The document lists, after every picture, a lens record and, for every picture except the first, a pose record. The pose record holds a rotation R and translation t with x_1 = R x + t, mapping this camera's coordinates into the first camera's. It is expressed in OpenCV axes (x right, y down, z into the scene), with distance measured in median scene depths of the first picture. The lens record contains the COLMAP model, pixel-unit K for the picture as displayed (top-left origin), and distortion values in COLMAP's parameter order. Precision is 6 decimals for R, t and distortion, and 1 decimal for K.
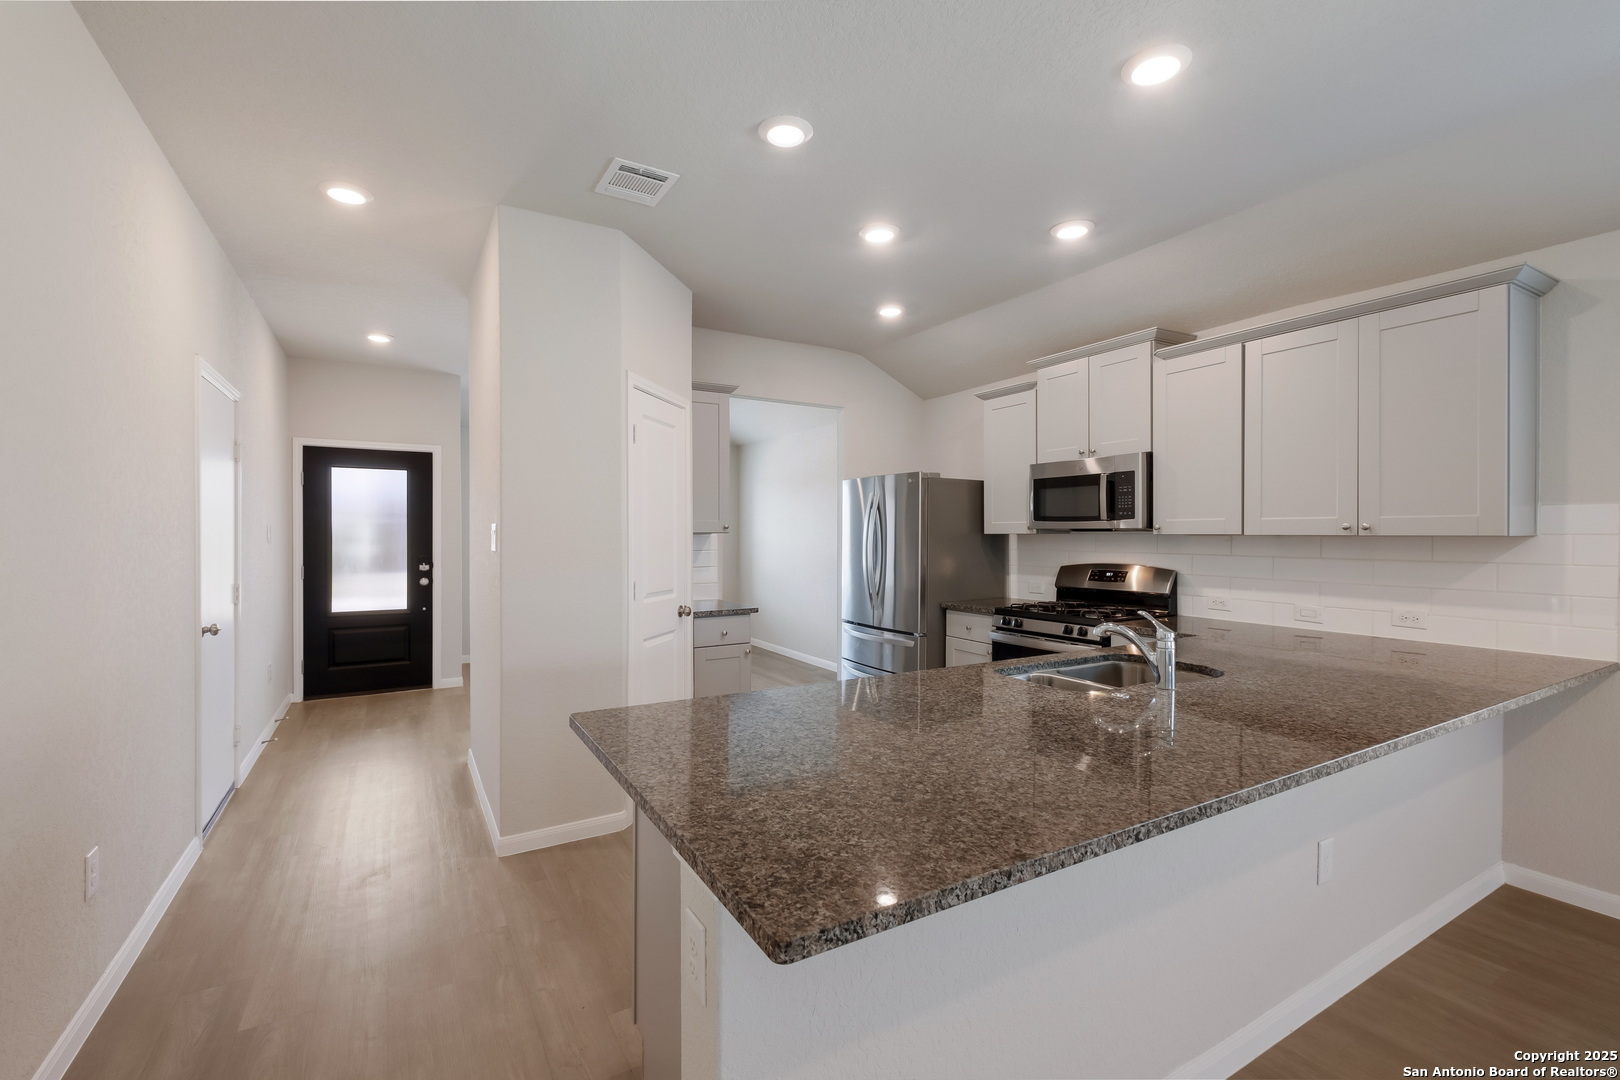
lens RADIAL K [[703.7, 0, 813.9], [0, 703.7, 540.0], [0, 0, 1]] dist [0.003460, -0.001409]
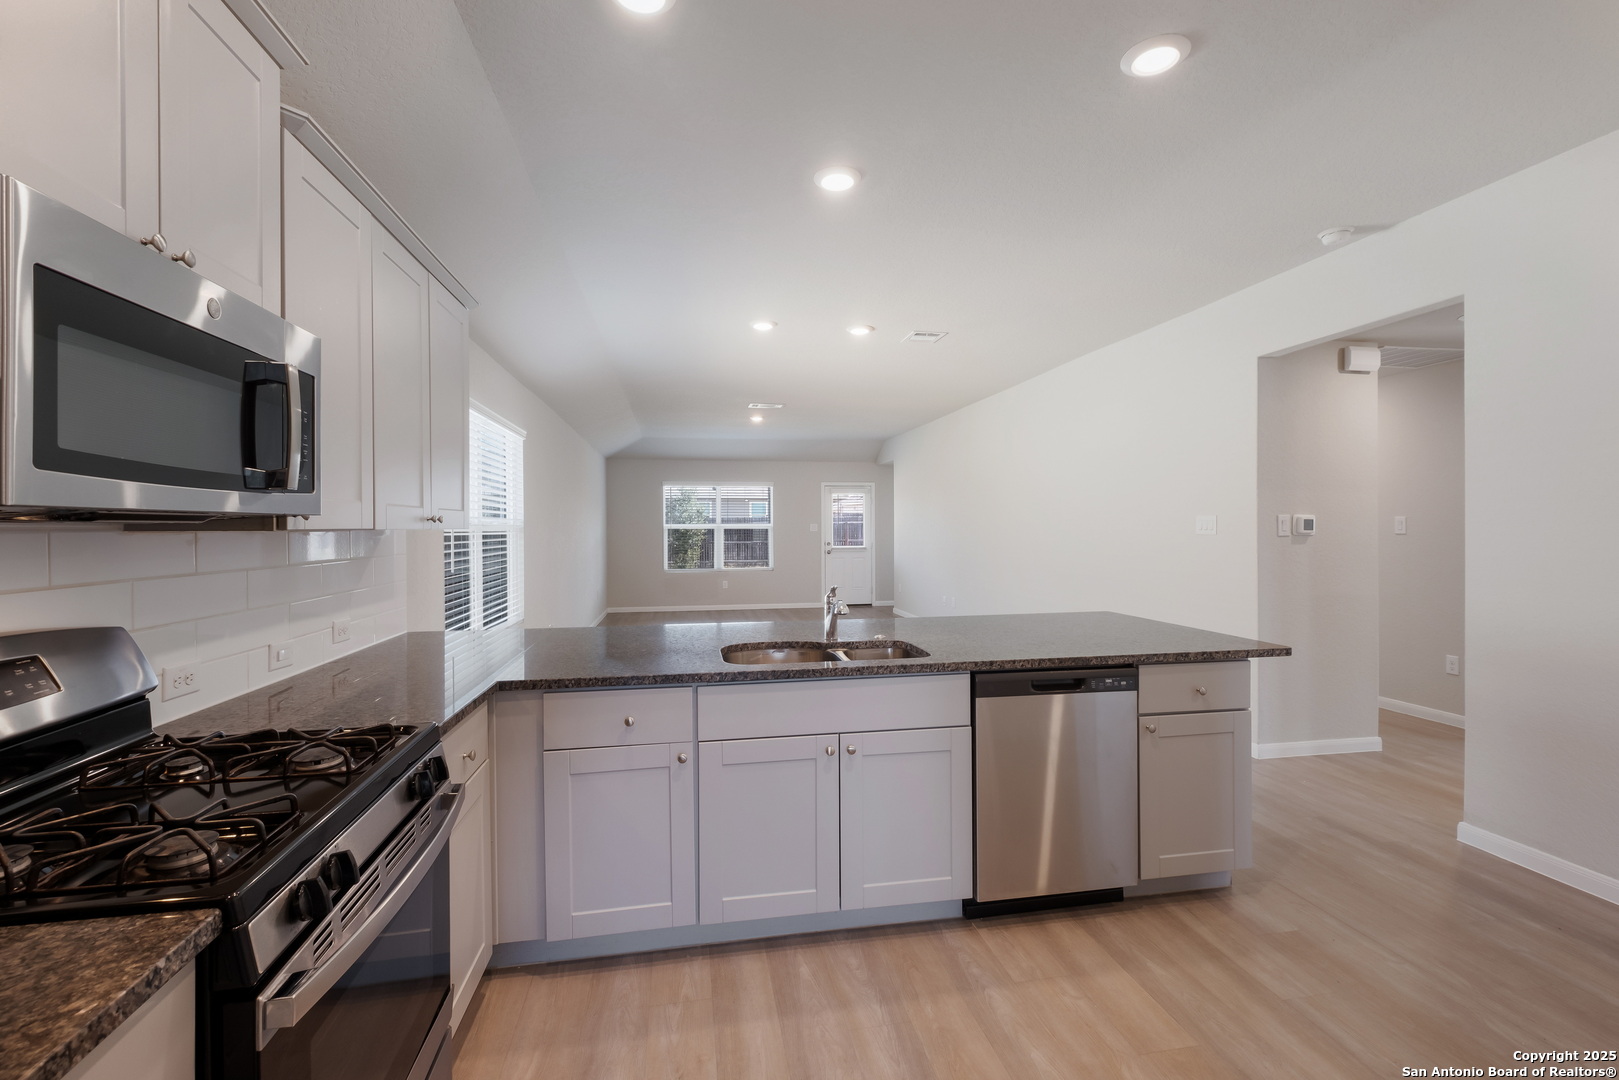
lens RADIAL K [[703.2, 0, 808.6], [0, 703.2, 530.6], [0, 0, 1]] dist [0.003460, -0.001409]
pose [[-0.937064, -0.000928, 0.349157, 0.030346], [0.004317, 0.999889, 0.014244, -0.010812], [-0.349132, 0.014854, -0.936956, 1.133180]]
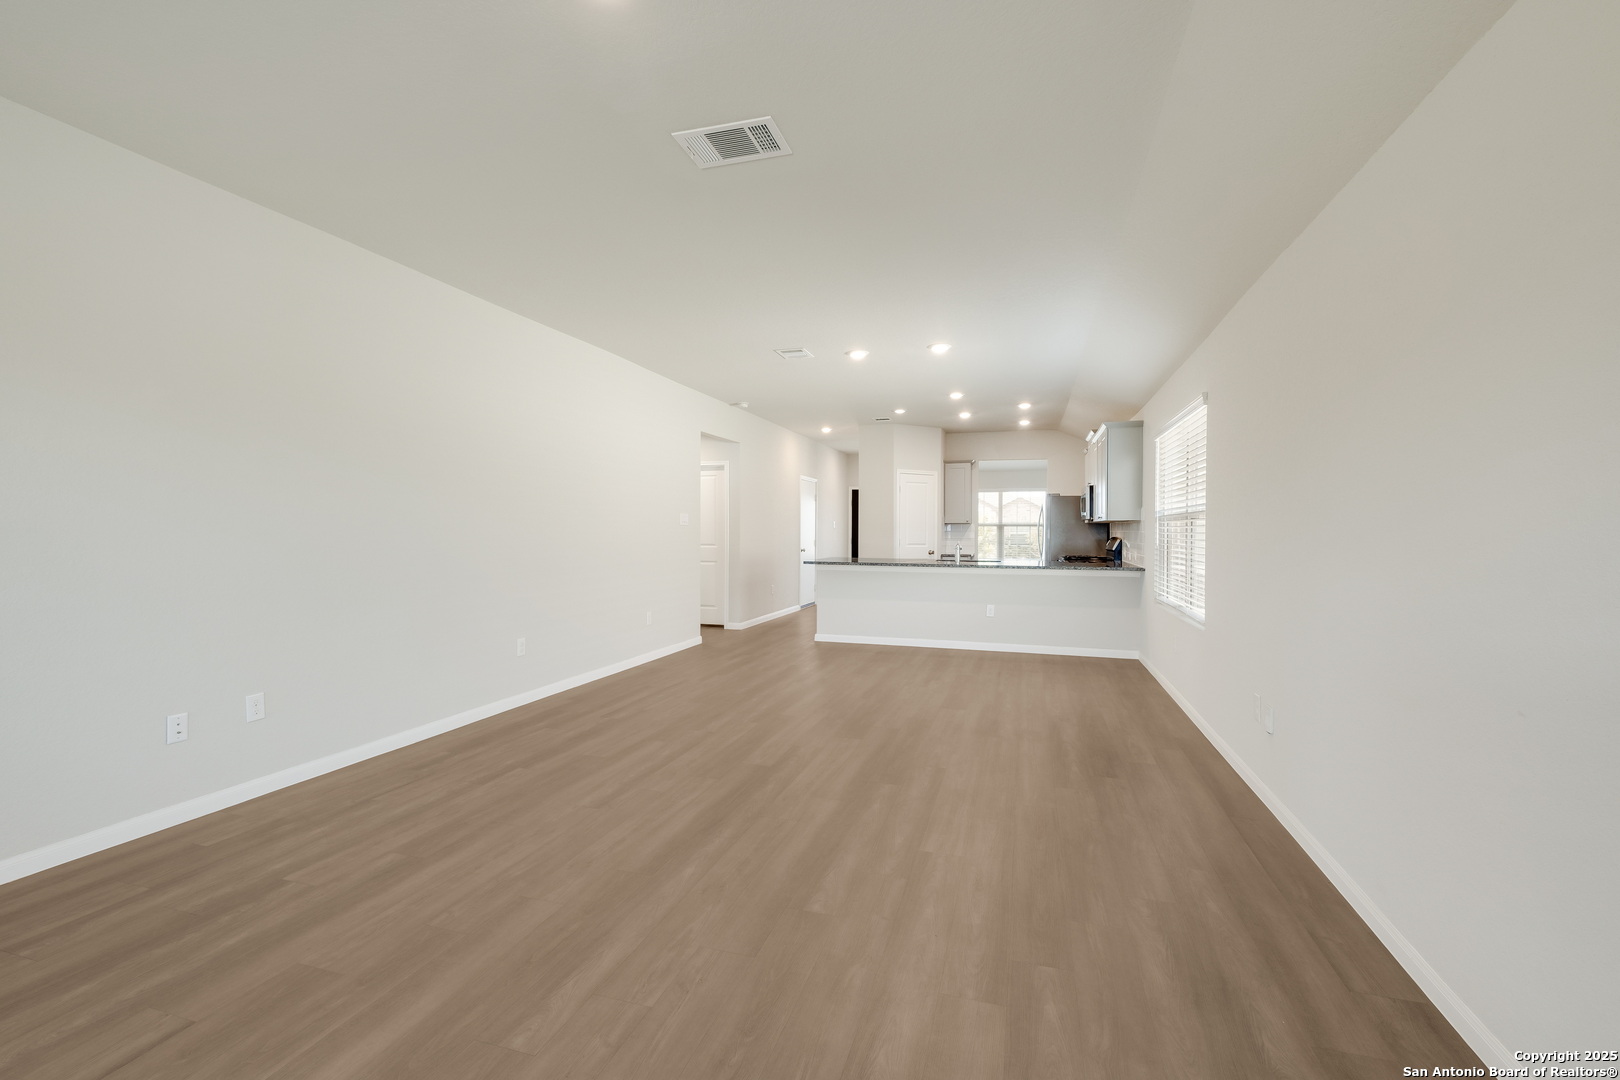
lens RADIAL K [[699.0, 0, 810.2], [0, 699.0, 534.9], [0, 0, 1]] dist [-0.000132, -0.001455]
pose [[0.668915, 0.004874, -0.743323, 1.340078], [-0.008807, 0.999960, -0.001369, 0.039177], [0.743287, 0.007462, 0.668931, -1.001042]]
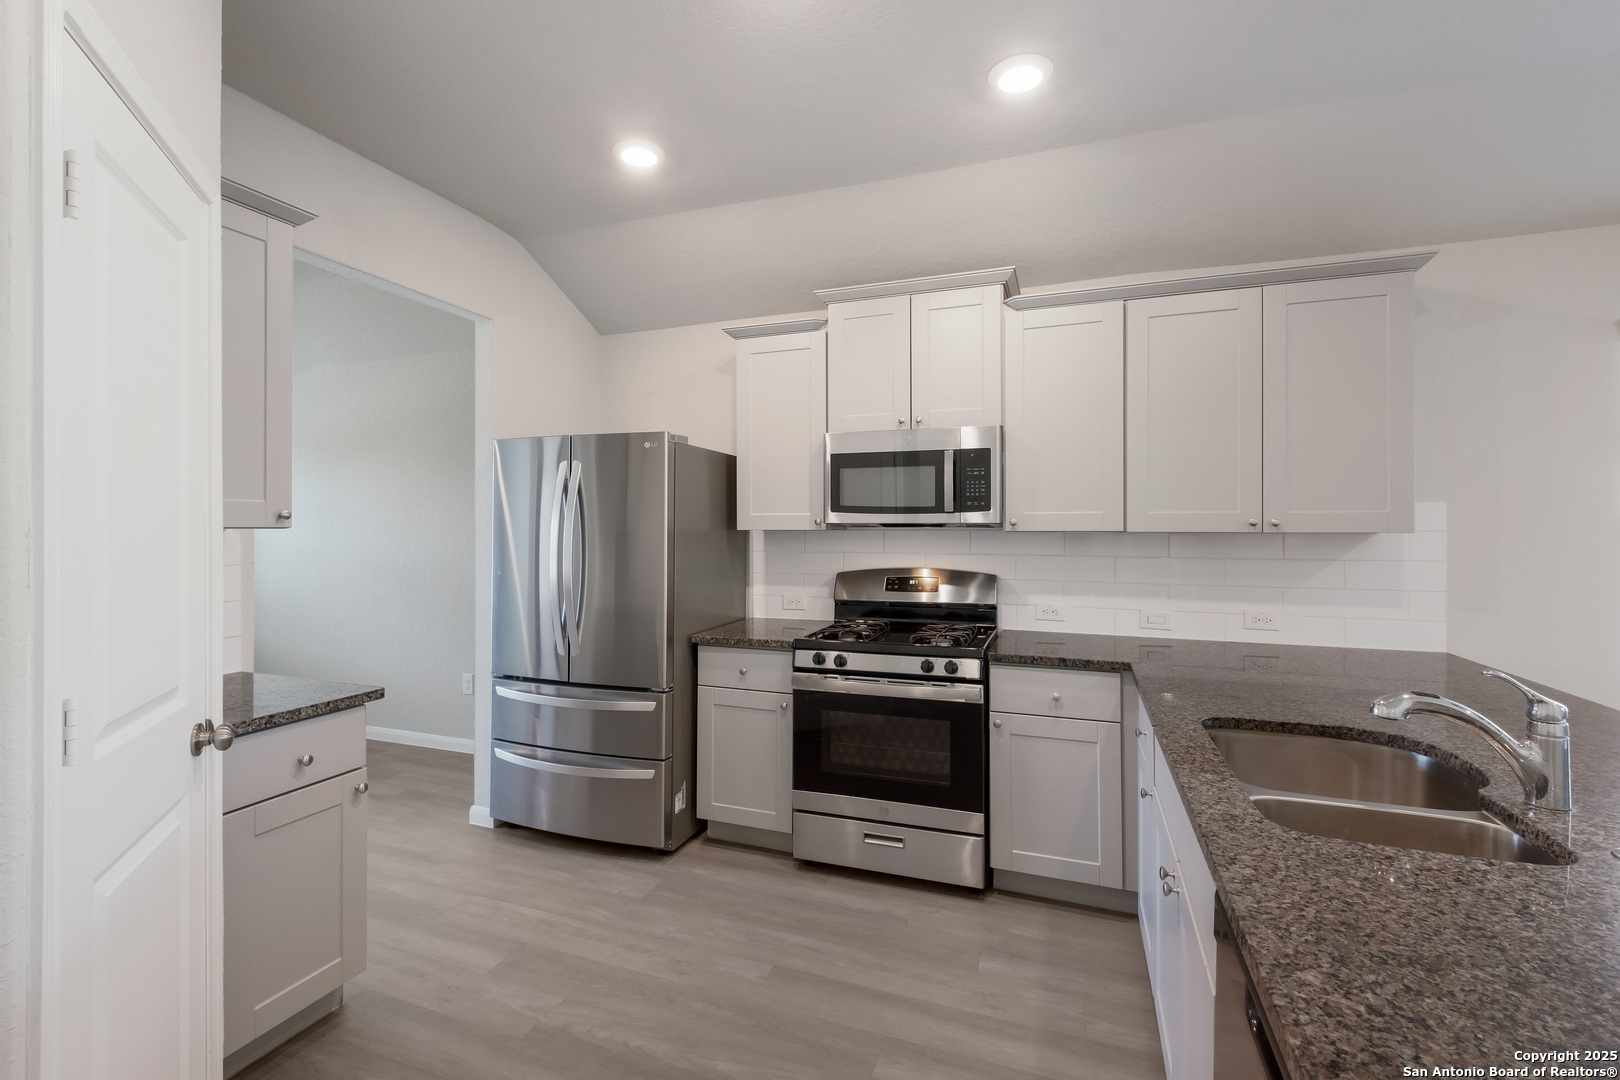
lens RADIAL K [[703.7, 0, 810.6], [0, 703.7, 528.6], [0, 0, 1]] dist [0.003460, -0.001409]
pose [[0.776746, 0.000534, 0.629814, -0.158824], [0.005488, 0.999956, -0.007616, -0.005329], [-0.629790, 0.009372, 0.776709, 0.463705]]
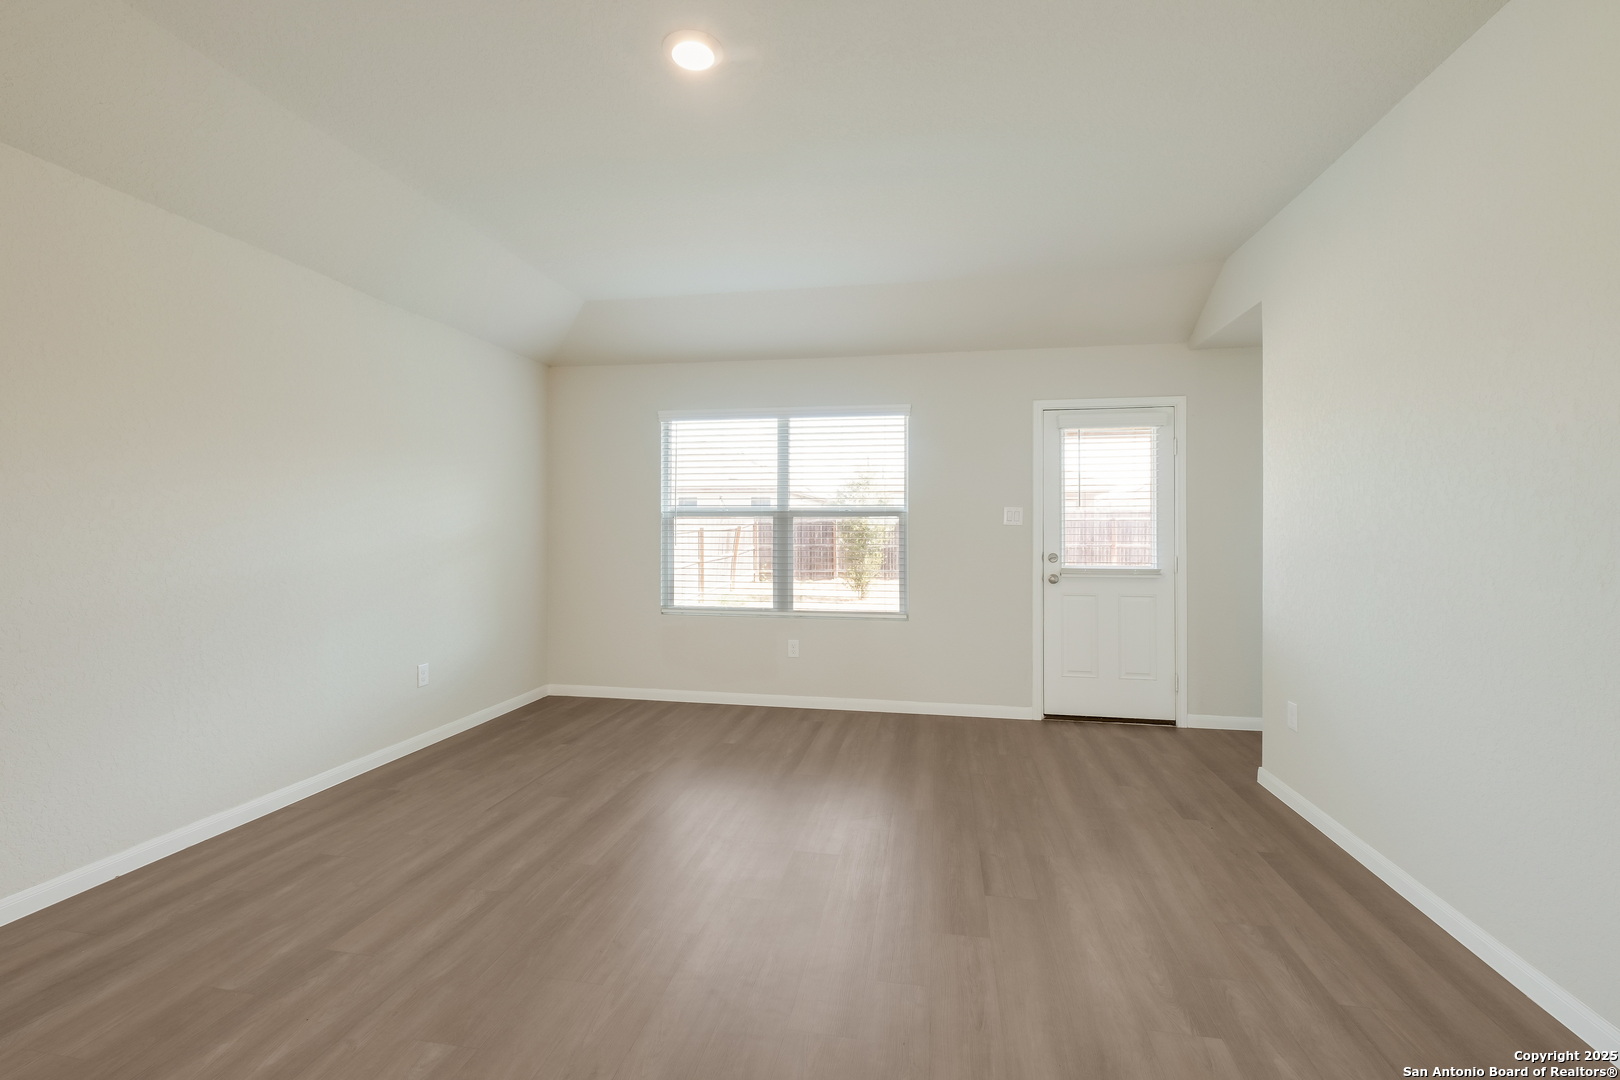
lens RADIAL K [[693.7, 0, 815.3], [0, 693.7, 527.4], [0, 0, 1]] dist [0.002069, -0.000141]
pose [[-0.757585, -0.005866, 0.652710, 0.511017], [-0.002298, 0.999977, 0.006319, 0.028910], [-0.652732, 0.003287, -0.757582, -0.468290]]
